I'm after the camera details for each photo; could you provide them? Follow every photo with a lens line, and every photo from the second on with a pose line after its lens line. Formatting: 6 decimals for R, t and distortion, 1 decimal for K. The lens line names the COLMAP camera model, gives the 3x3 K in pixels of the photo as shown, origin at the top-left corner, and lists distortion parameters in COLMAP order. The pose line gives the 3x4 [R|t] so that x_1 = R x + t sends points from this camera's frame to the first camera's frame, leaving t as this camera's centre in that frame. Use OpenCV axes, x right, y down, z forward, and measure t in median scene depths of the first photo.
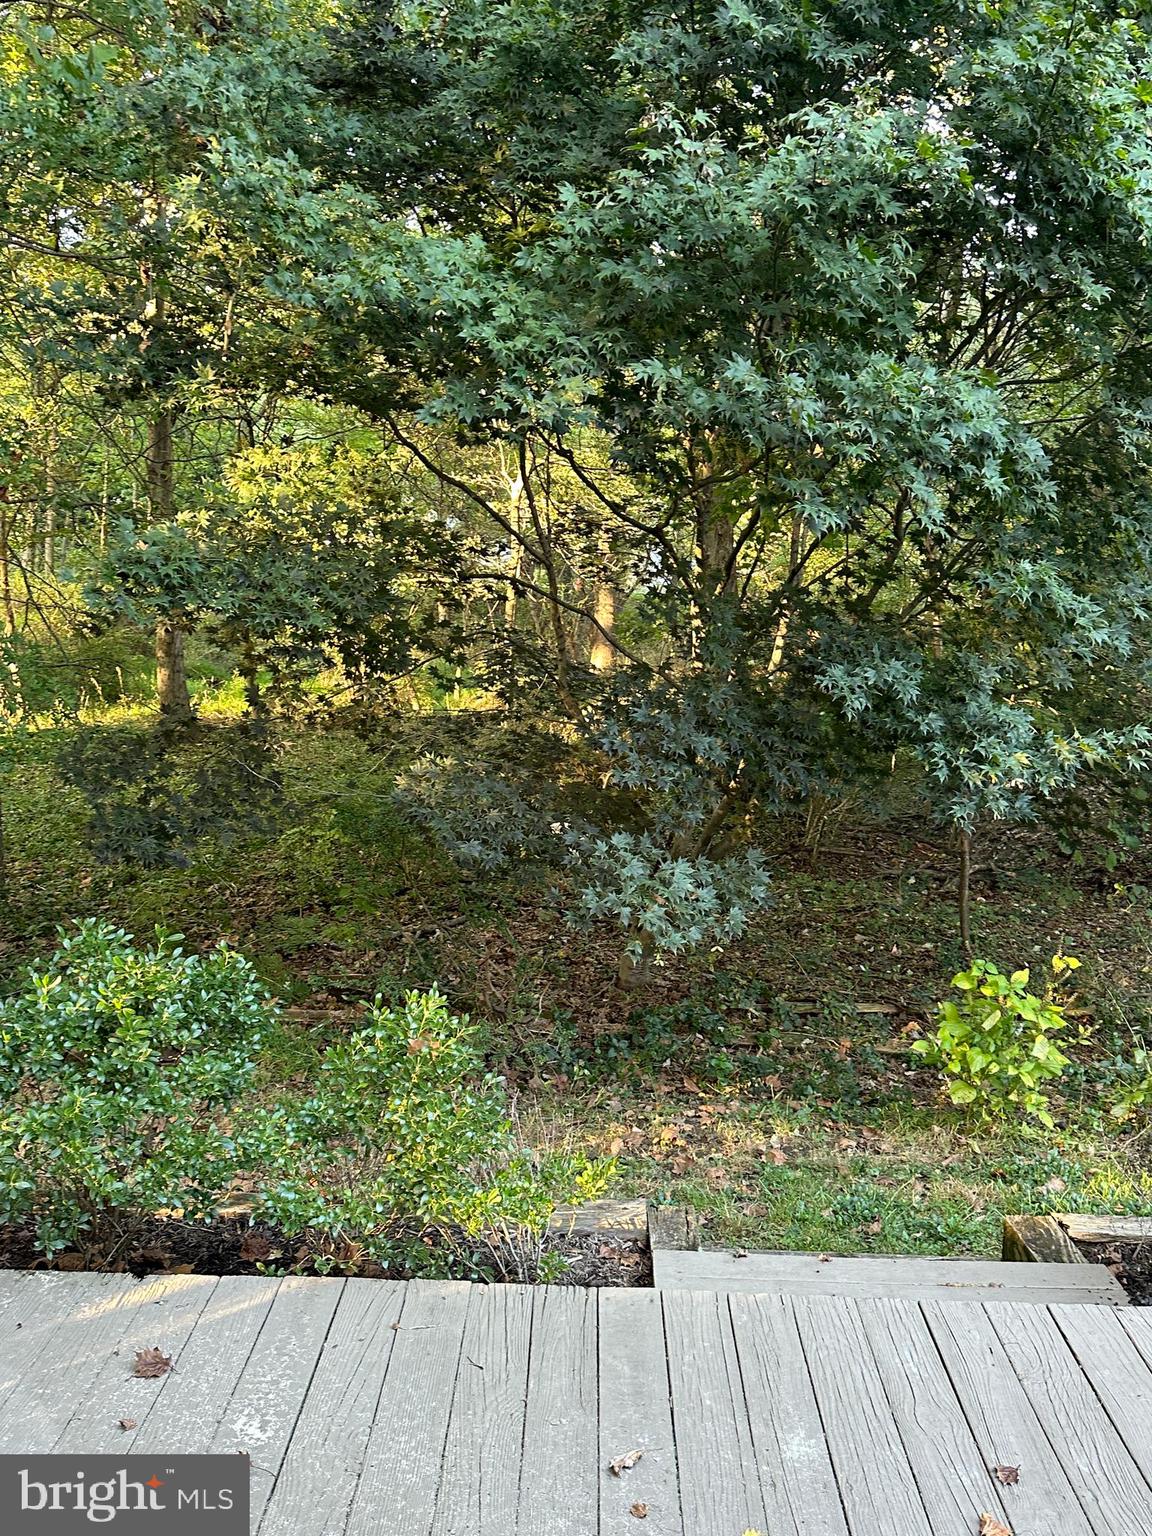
lens RADIAL K [[1346.1, 0, 576.0], [0, 1346.1, 768.0], [0, 0, 1]] dist [0.040421, -0.005518]
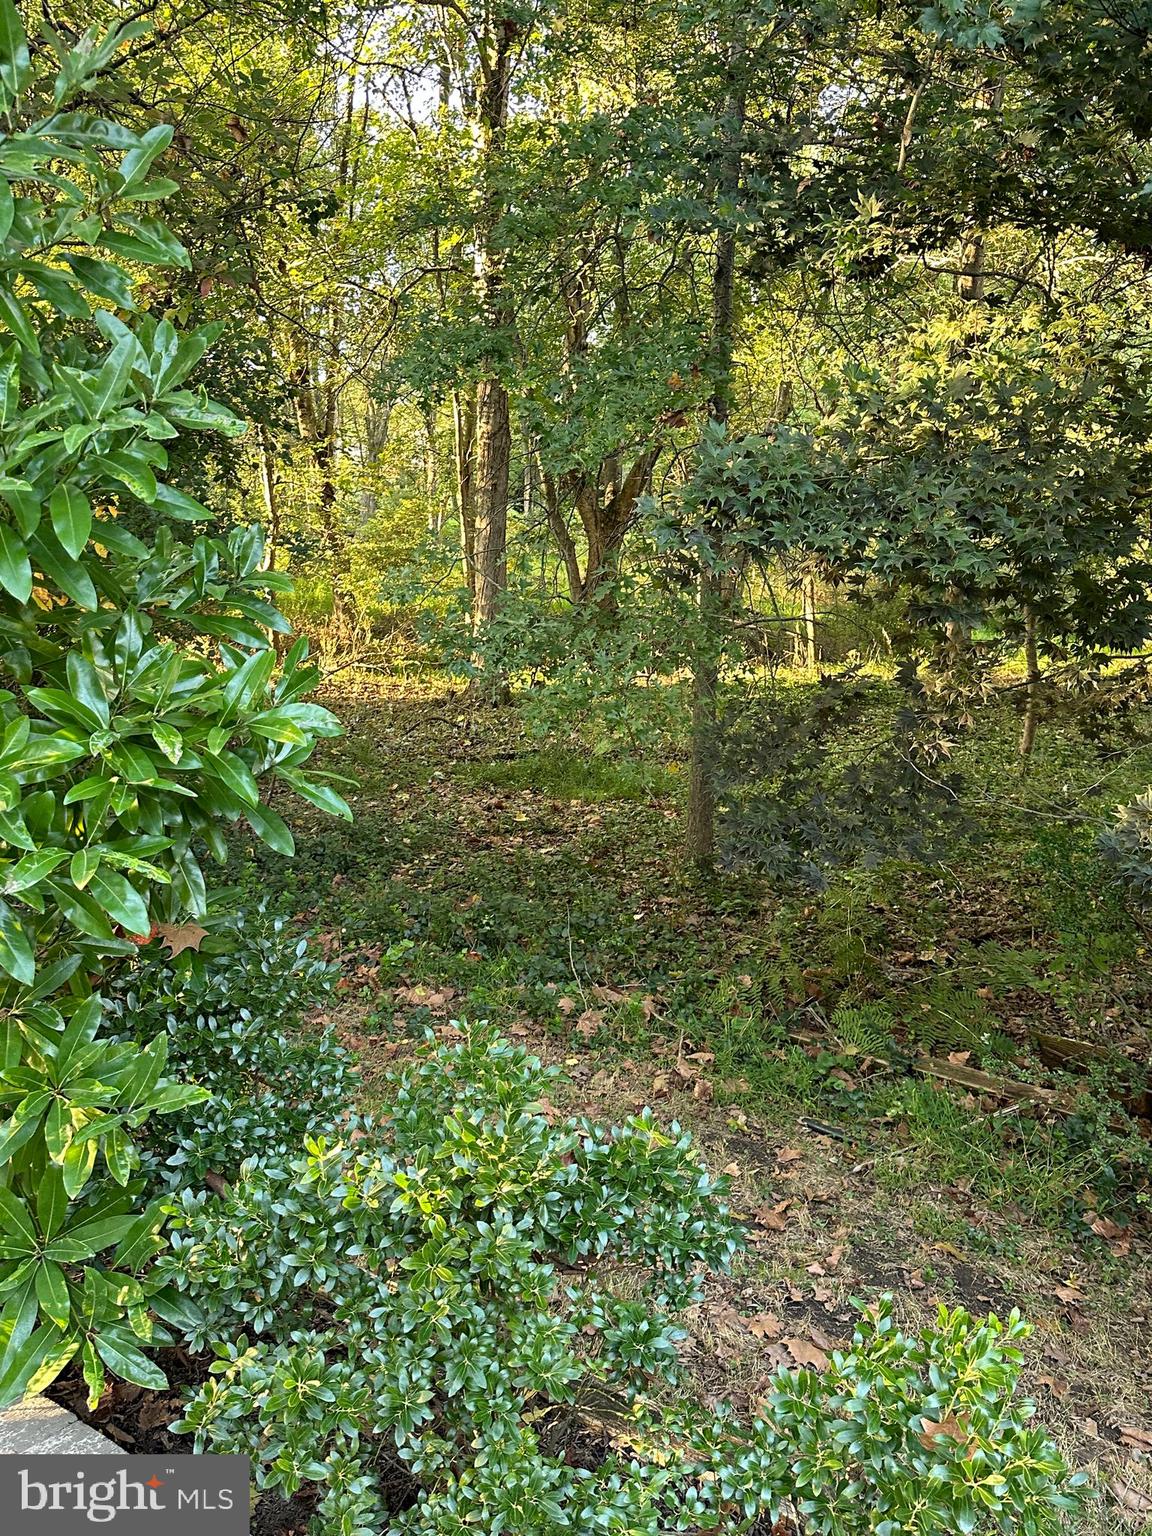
lens RADIAL K [[1346.1, 0, 576.0], [0, 1346.1, 768.0], [0, 0, 1]] dist [0.040421, -0.005518]
pose [[0.817741, 0.099719, -0.566883, 0.025566], [-0.074170, 0.994923, 0.068023, -0.038792], [0.570788, -0.013580, 0.820985, 0.318813]]
